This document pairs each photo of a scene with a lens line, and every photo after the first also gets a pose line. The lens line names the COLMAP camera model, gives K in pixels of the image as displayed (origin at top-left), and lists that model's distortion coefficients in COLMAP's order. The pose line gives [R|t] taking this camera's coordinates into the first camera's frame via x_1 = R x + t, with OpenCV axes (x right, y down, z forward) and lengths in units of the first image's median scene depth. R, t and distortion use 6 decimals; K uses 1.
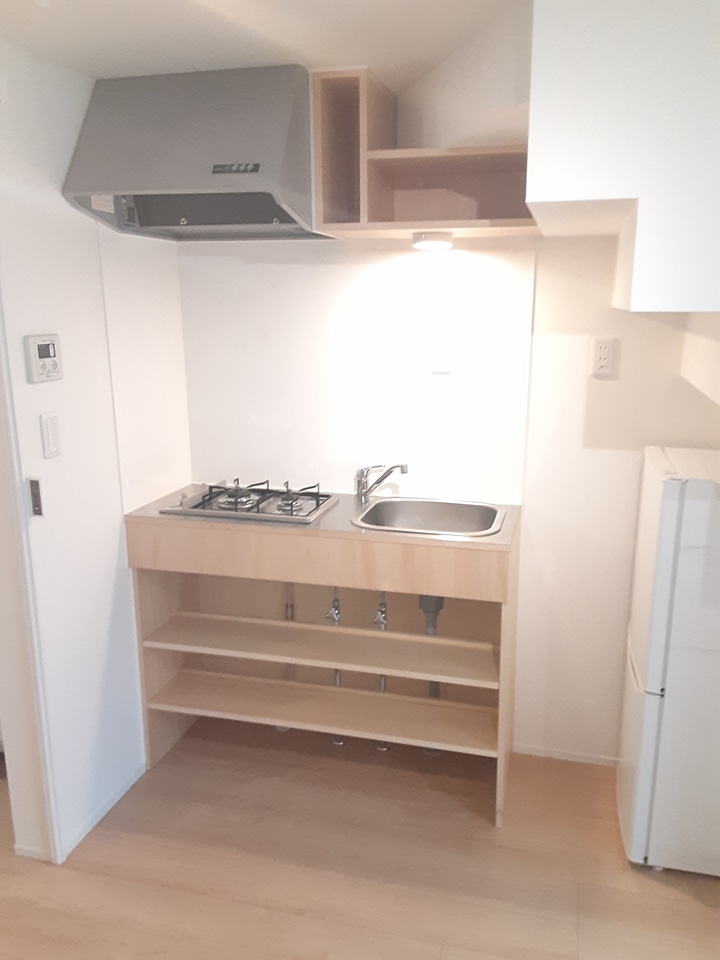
lens RADIAL K [[768.4, 0, 370.7], [0, 768.4, 486.9], [0, 0, 1]] dist [0.115800, -0.164857]
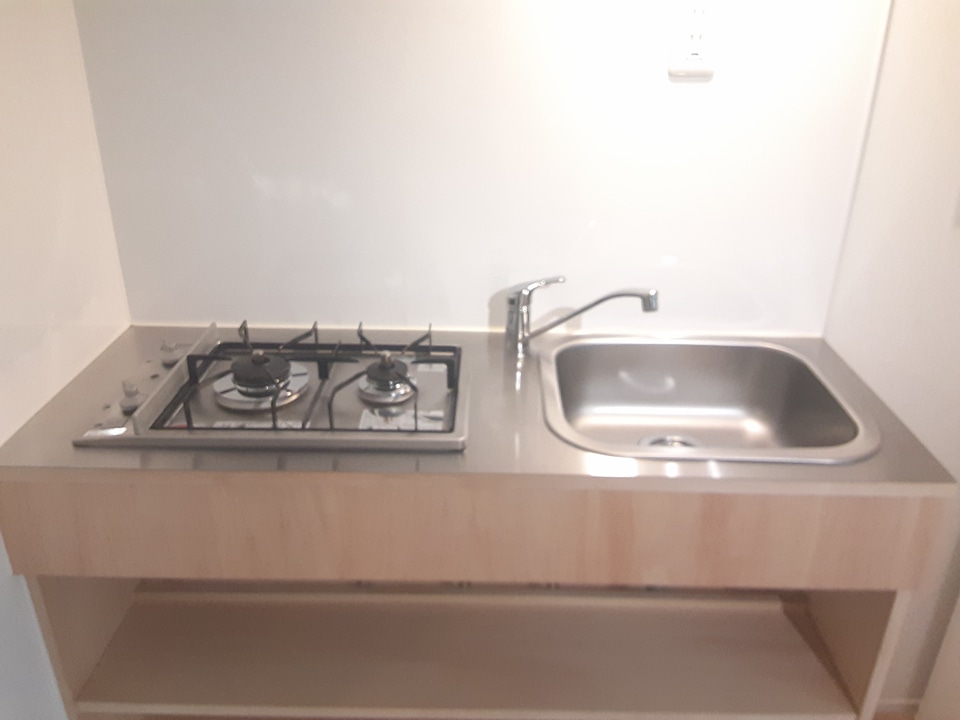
lens RADIAL K [[768.4, 0, 483.2], [0, 768.4, 341.8], [0, 0, 1]] dist [0.115800, -0.164857]
pose [[0.969210, -0.094715, 0.227291, -0.161329], [0.047746, 0.977831, 0.203879, -0.100080], [-0.241563, -0.186750, 0.952246, 0.599277]]
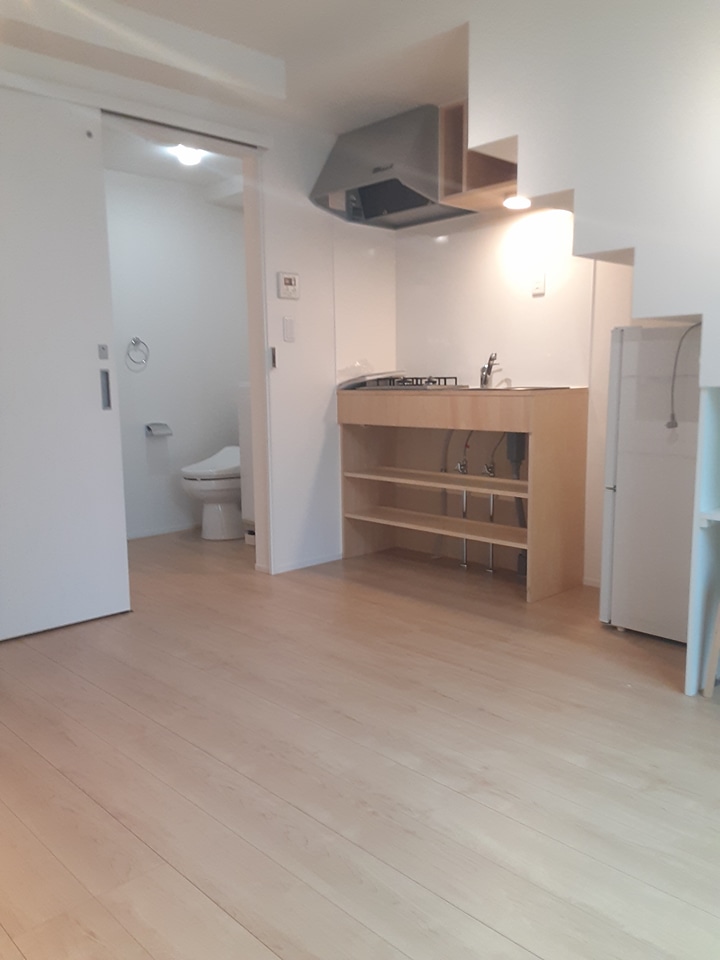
lens RADIAL K [[768.4, 0, 370.7], [0, 768.4, 486.9], [0, 0, 1]] dist [0.115800, -0.164857]
pose [[0.855445, 0.062127, -0.514154, 0.631069], [-0.109124, 0.992113, -0.061678, 0.349818], [0.506267, 0.108868, 0.855477, -0.365615]]
